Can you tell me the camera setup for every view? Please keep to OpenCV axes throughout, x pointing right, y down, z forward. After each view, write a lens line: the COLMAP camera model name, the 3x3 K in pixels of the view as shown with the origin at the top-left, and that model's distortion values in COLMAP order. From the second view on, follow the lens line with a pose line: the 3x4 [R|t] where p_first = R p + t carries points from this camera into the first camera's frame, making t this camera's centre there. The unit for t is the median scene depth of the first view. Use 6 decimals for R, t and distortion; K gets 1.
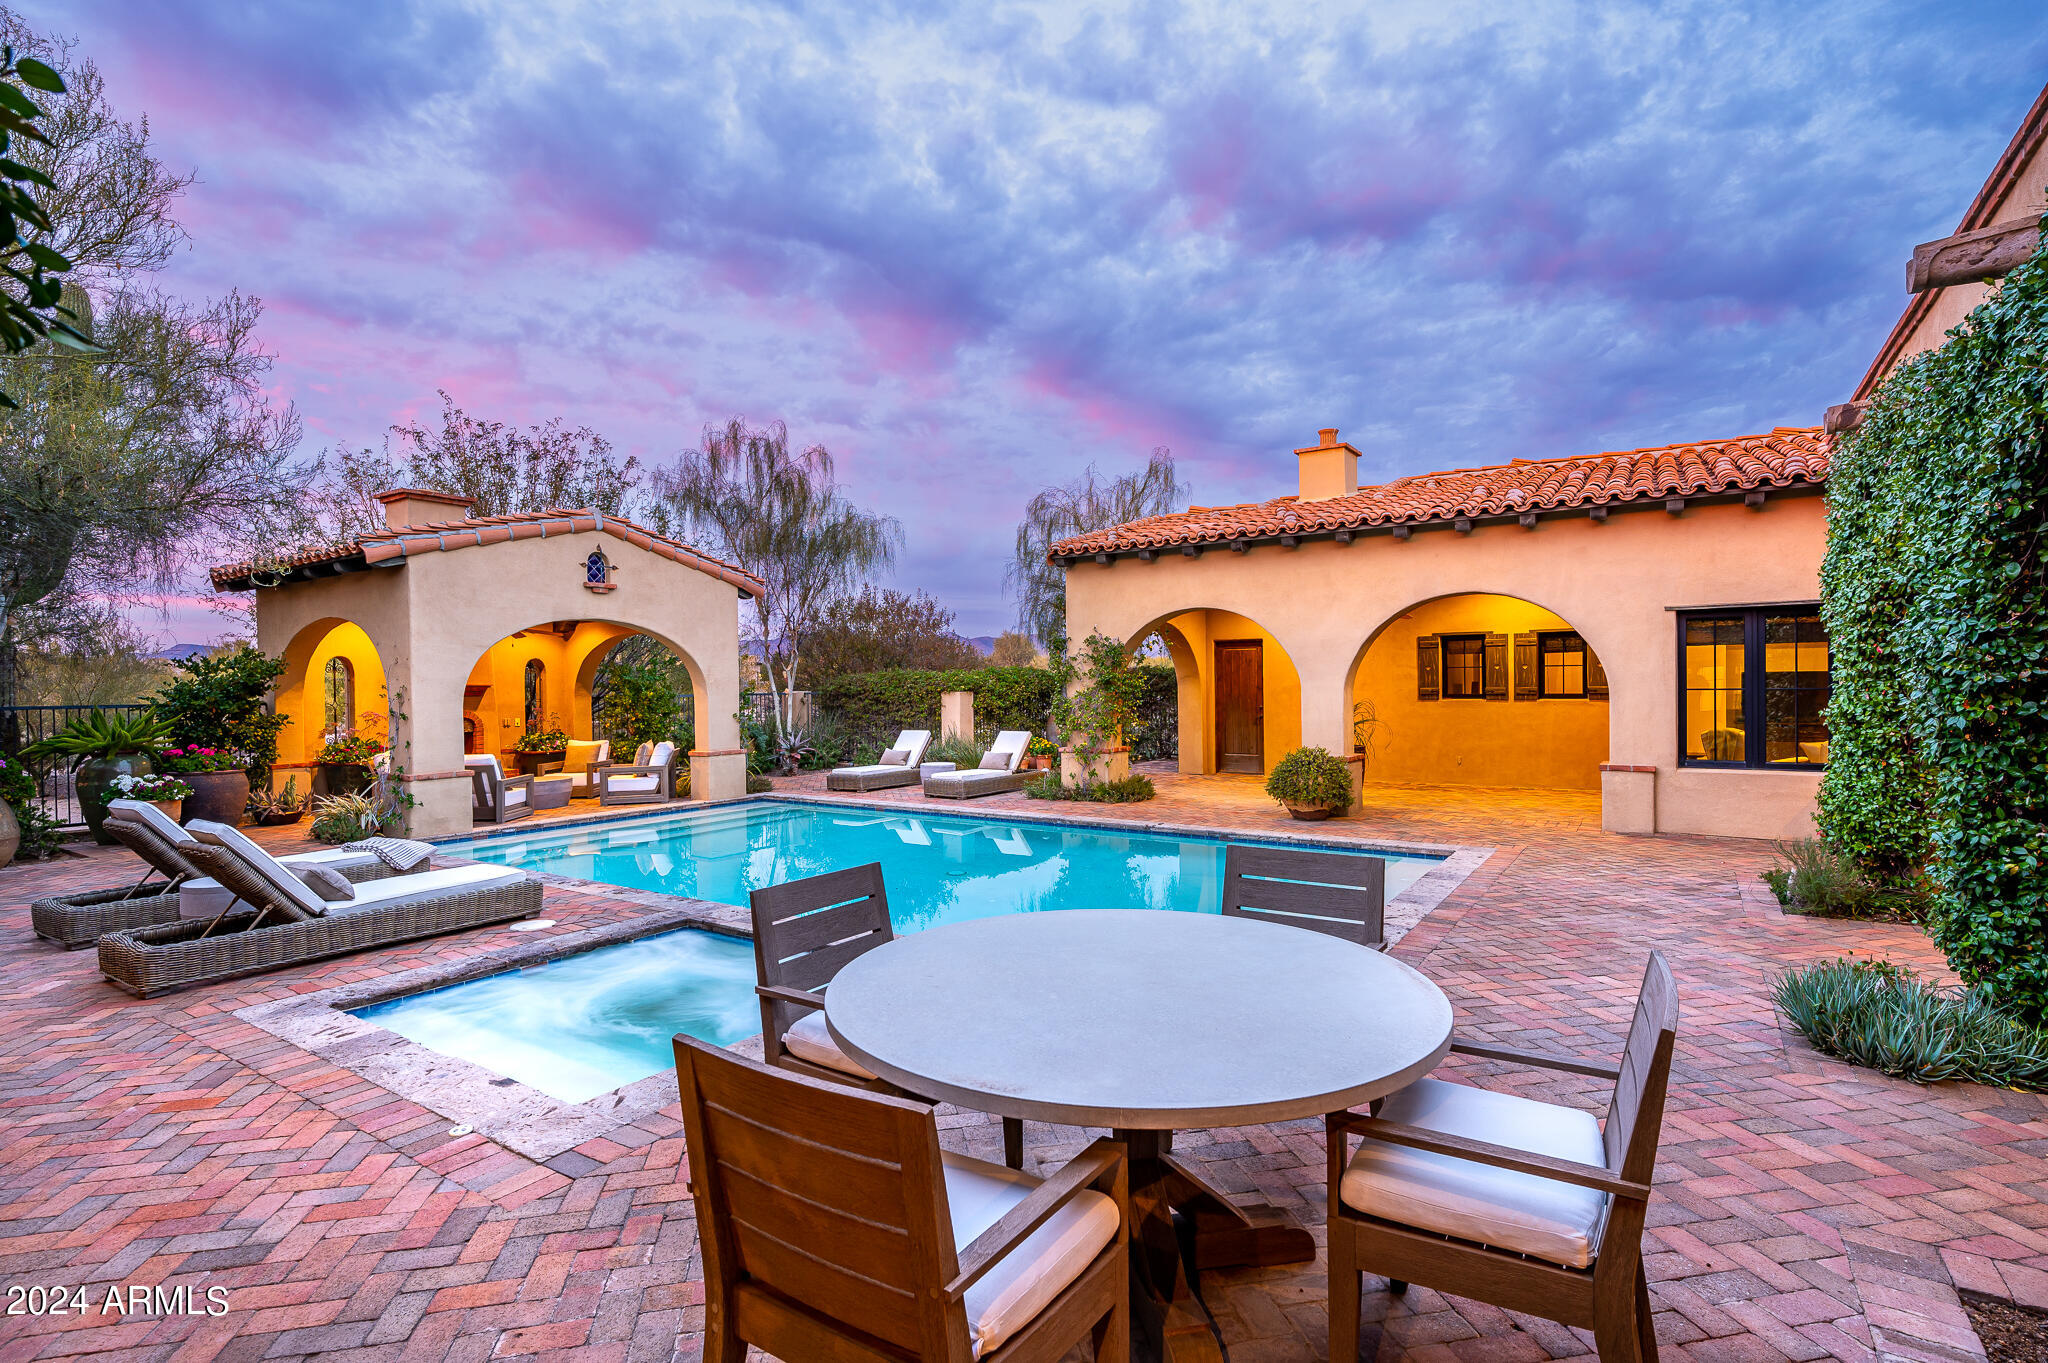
lens RADIAL K [[983.5, 0, 1025.0], [0, 983.5, 681.3], [0, 0, 1]] dist [-0.000895, -0.001850]
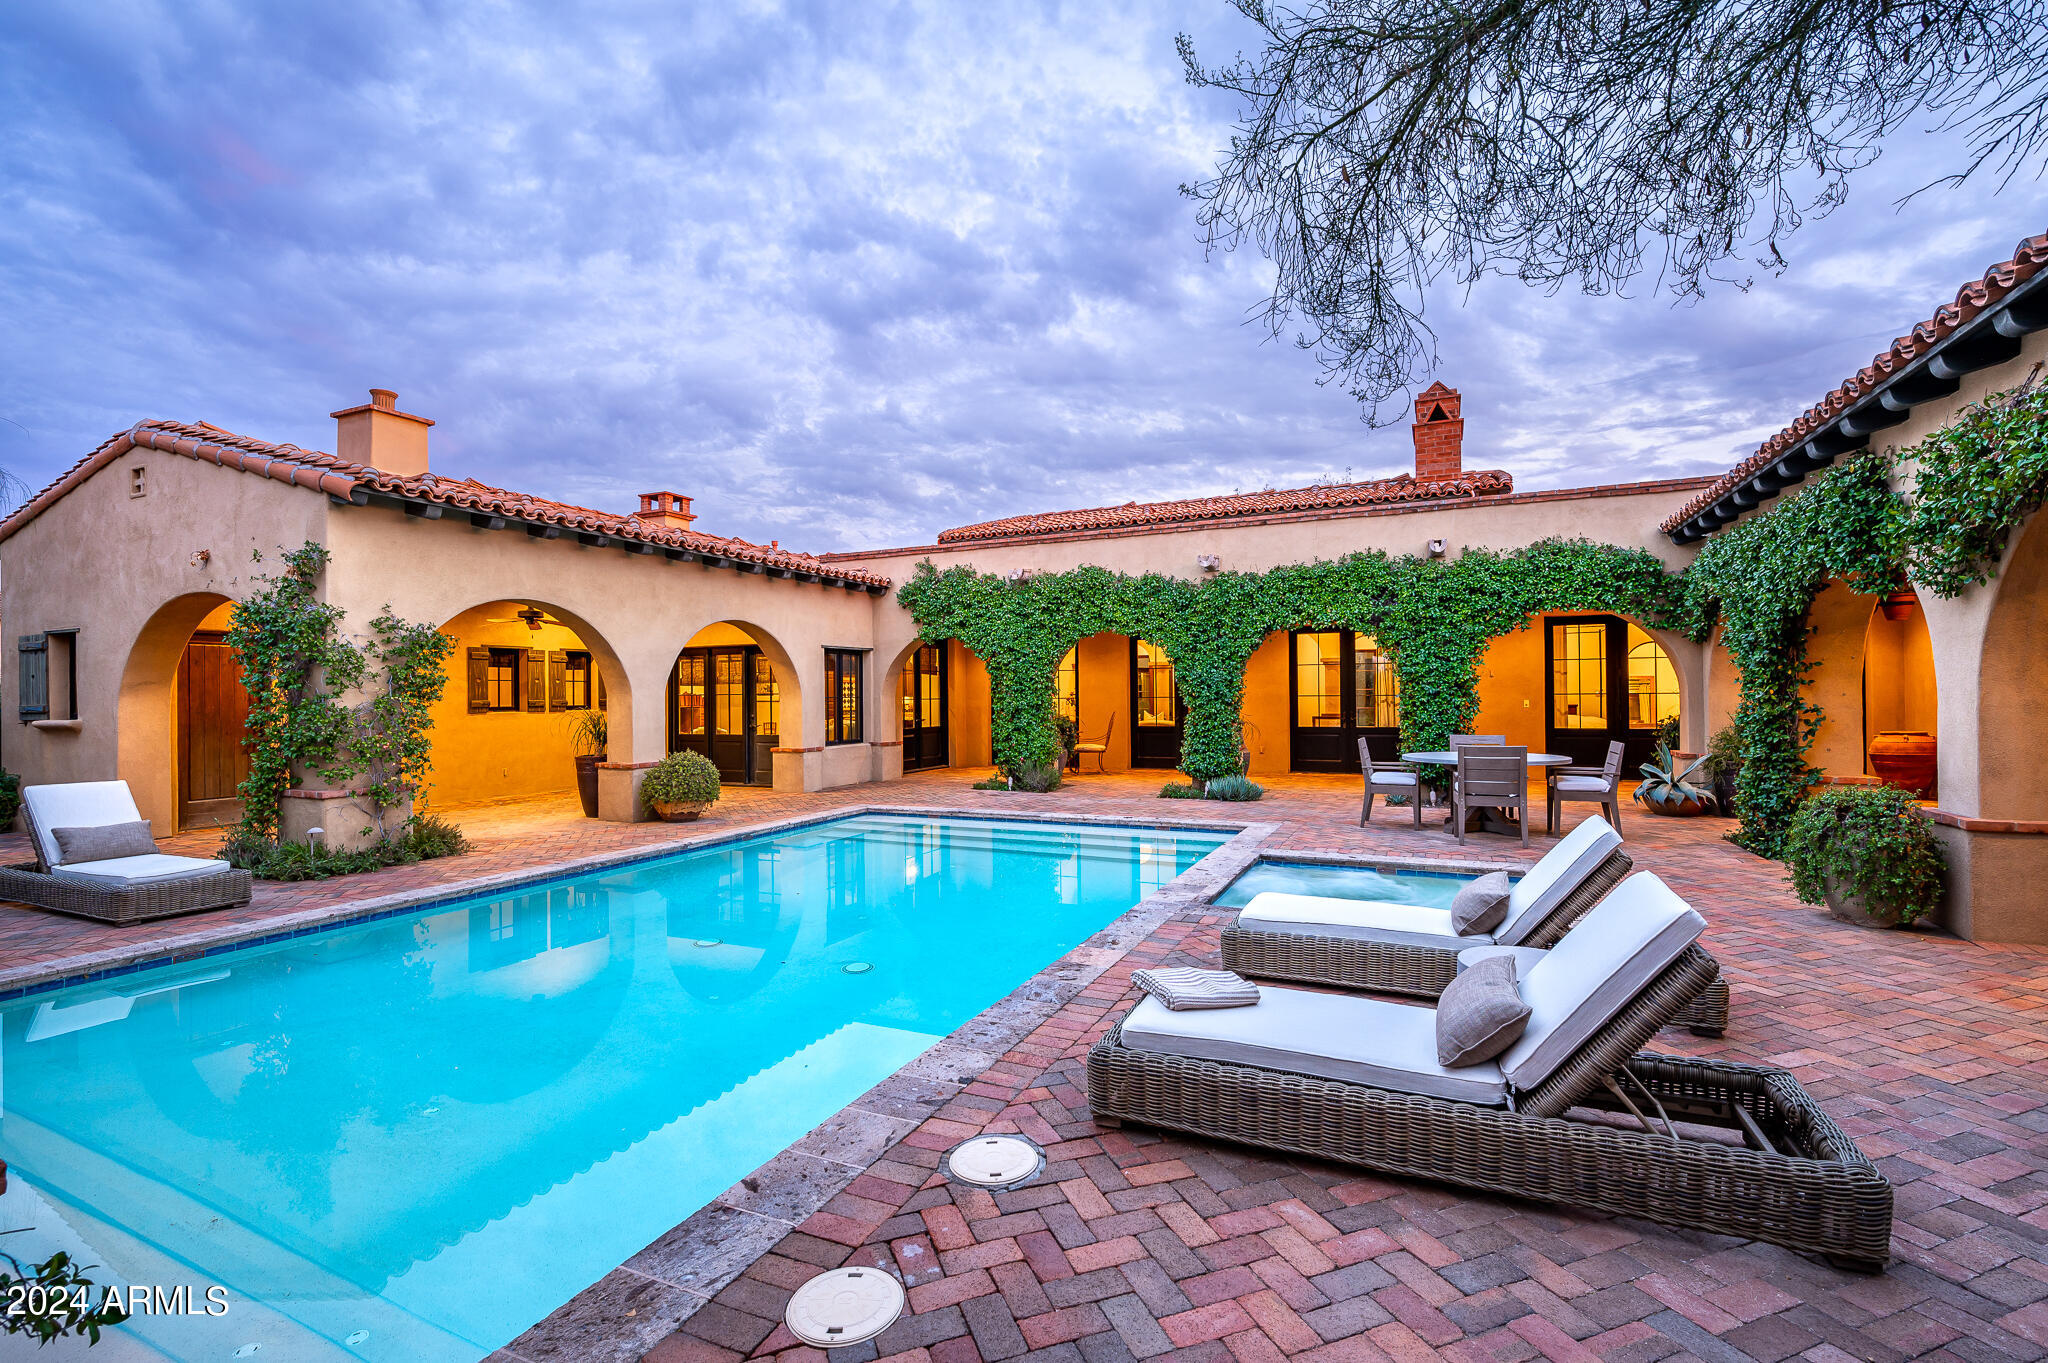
lens RADIAL K [[911.3, 0, 1029.6], [0, 911.3, 689.1], [0, 0, 1]] dist [0.000342, -0.000319]
pose [[-0.151609, 0.018013, 0.988276, -0.625695], [0.007565, 0.999826, -0.017063, 0.016869], [-0.988412, 0.004889, -0.151719, 0.665060]]
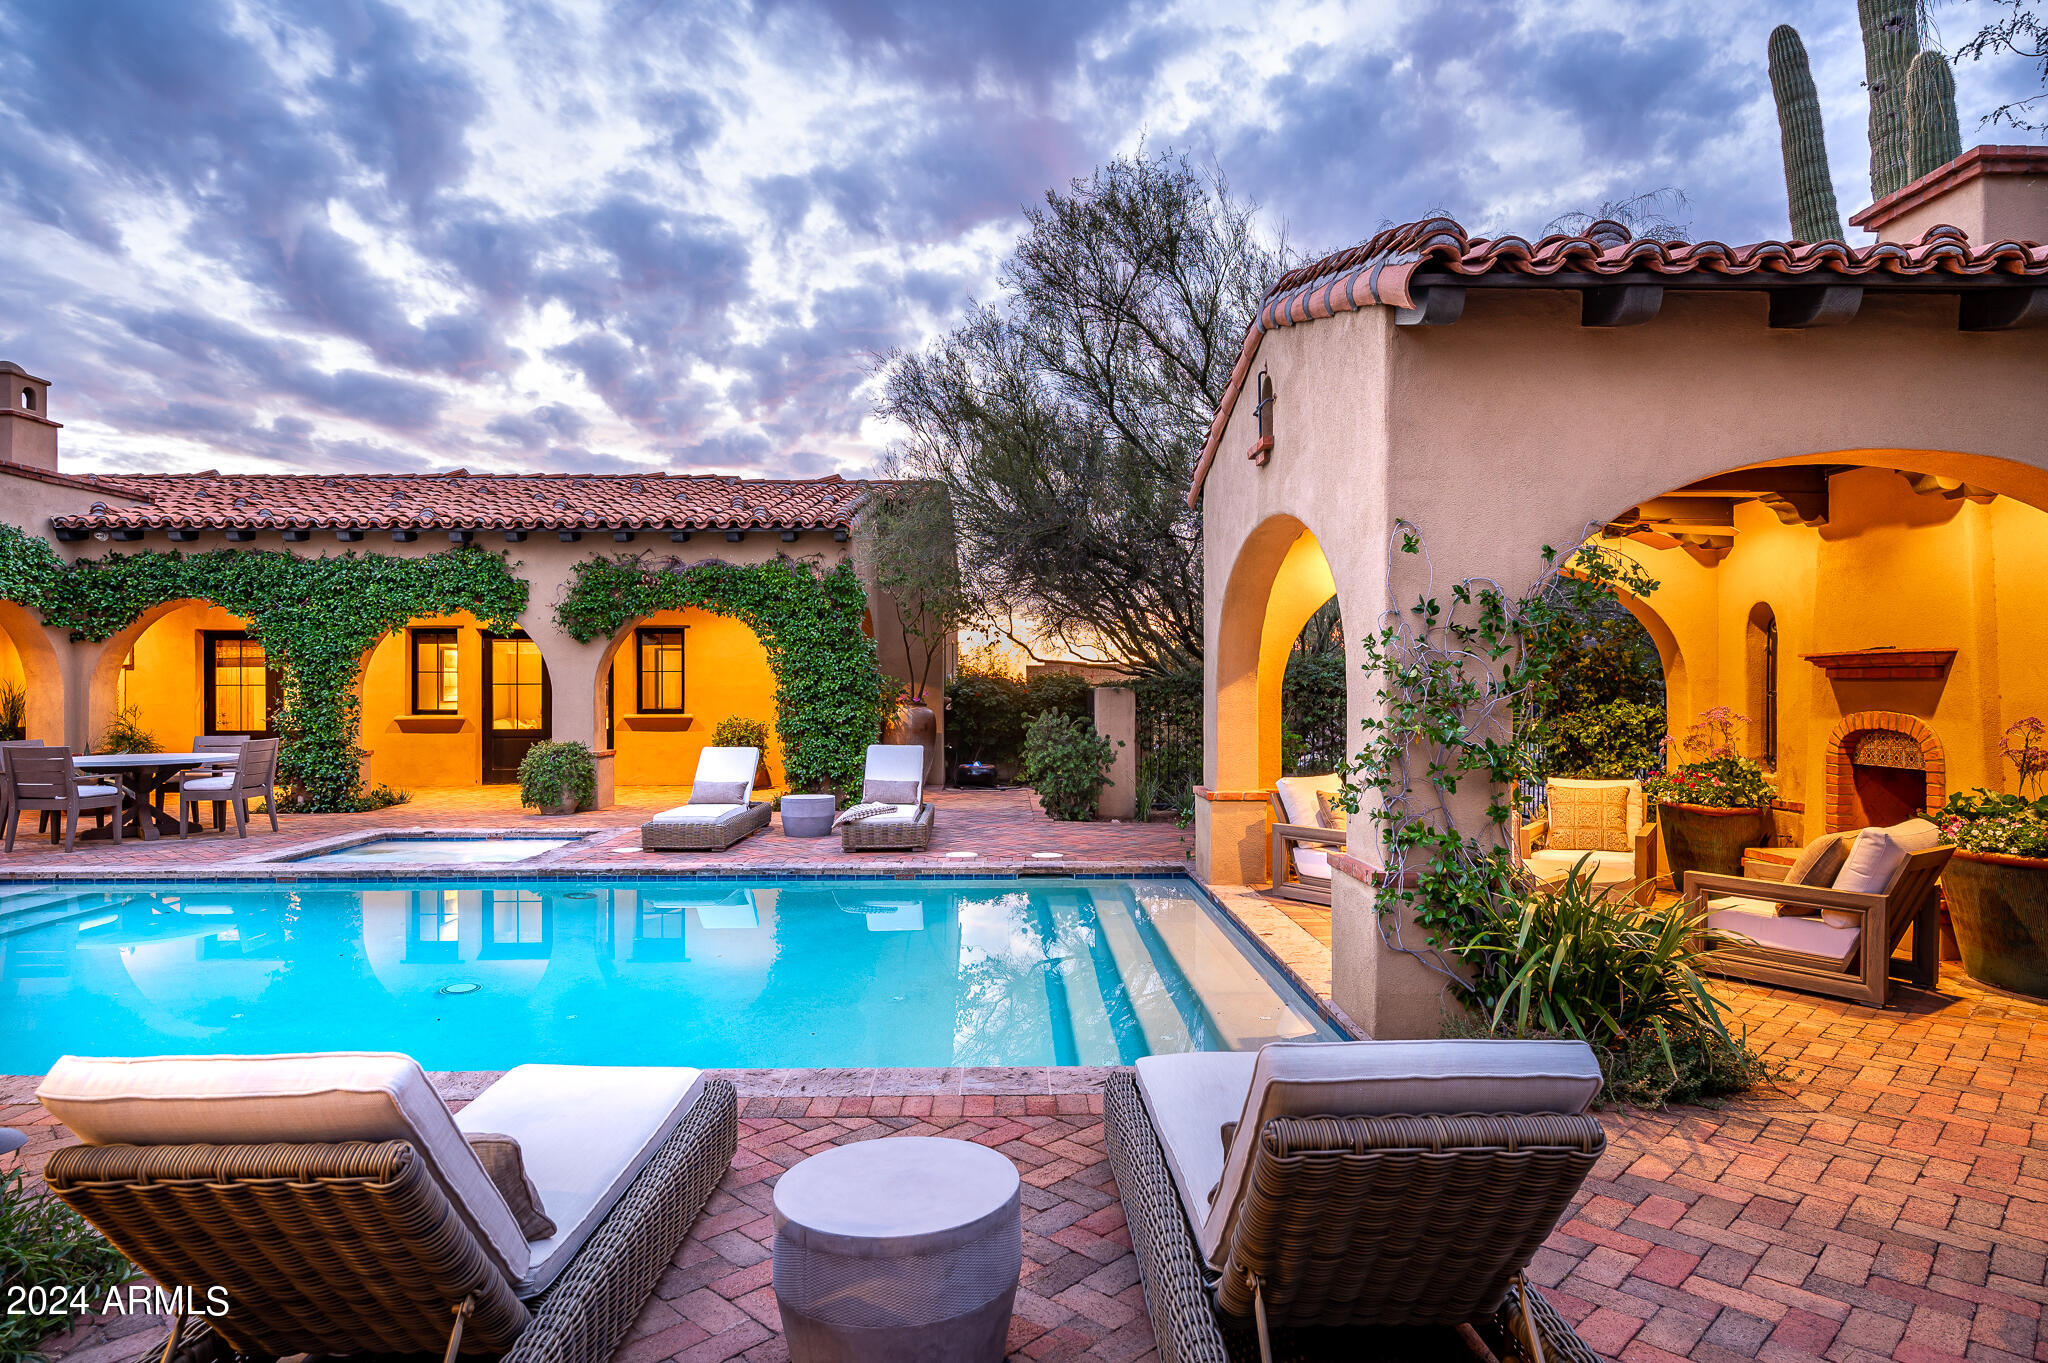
lens RADIAL K [[1212.0, 0, 1029.0], [0, 1212.0, 676.3], [0, 0, 1]] dist [0.003063, 0.002183]
pose [[-0.828059, 0.007429, -0.560592, -0.016899], [0.013103, 0.999896, -0.006104, 0.014664], [0.560488, -0.012400, -0.828070, 1.323543]]
